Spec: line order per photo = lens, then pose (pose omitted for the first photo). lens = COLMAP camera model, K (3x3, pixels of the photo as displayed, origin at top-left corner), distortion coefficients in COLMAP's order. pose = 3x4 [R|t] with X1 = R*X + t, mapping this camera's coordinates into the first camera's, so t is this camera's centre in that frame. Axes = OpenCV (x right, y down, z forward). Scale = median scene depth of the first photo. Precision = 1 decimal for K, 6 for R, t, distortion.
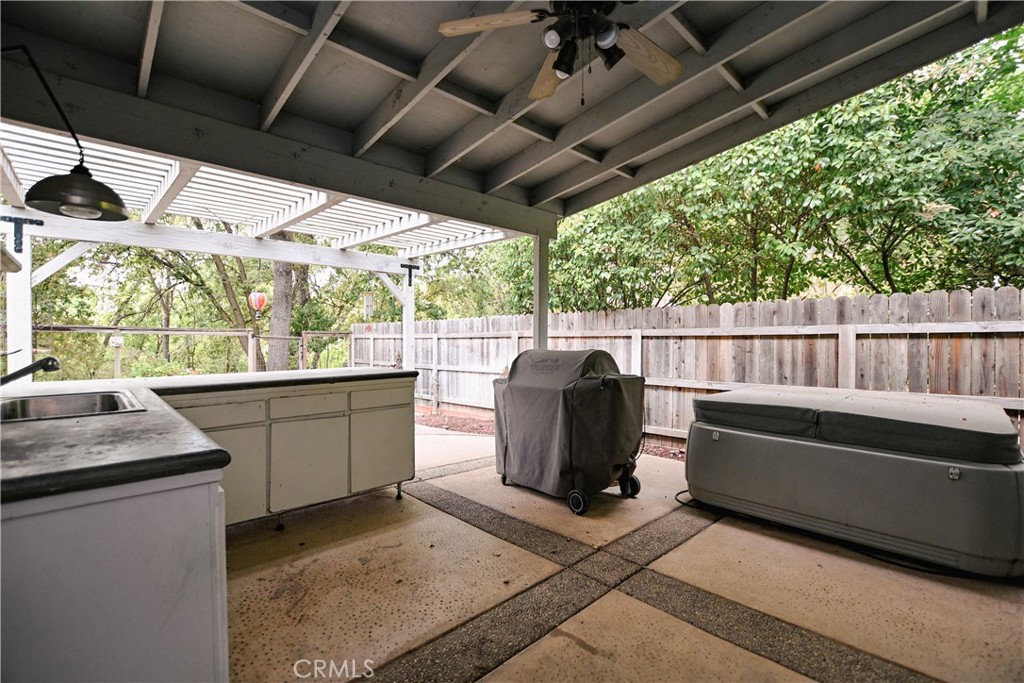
lens RADIAL K [[451.6, 0, 511.1], [0, 451.6, 337.1], [0, 0, 1]] dist [-0.032079, 0.002988]
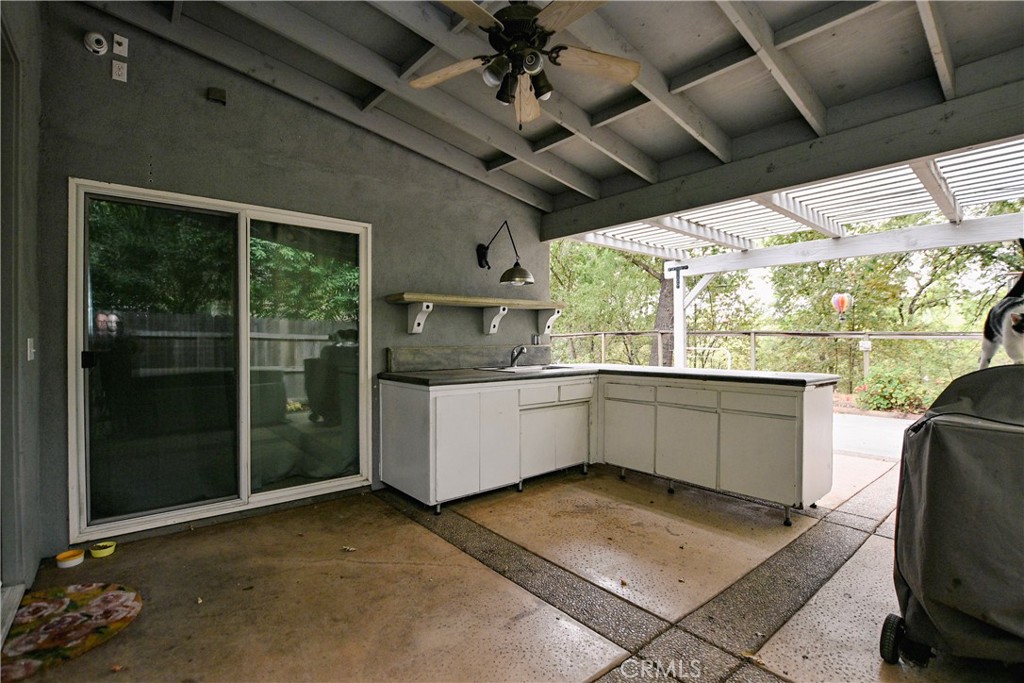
lens RADIAL K [[451.6, 0, 508.9], [0, 451.6, 343.9], [0, 0, 1]] dist [-0.032079, 0.002988]
pose [[-0.052824, 0.003015, -0.998599, 0.877612], [-0.004207, 0.999986, 0.003241, 0.015185], [0.998595, 0.004372, -0.052810, 0.709738]]
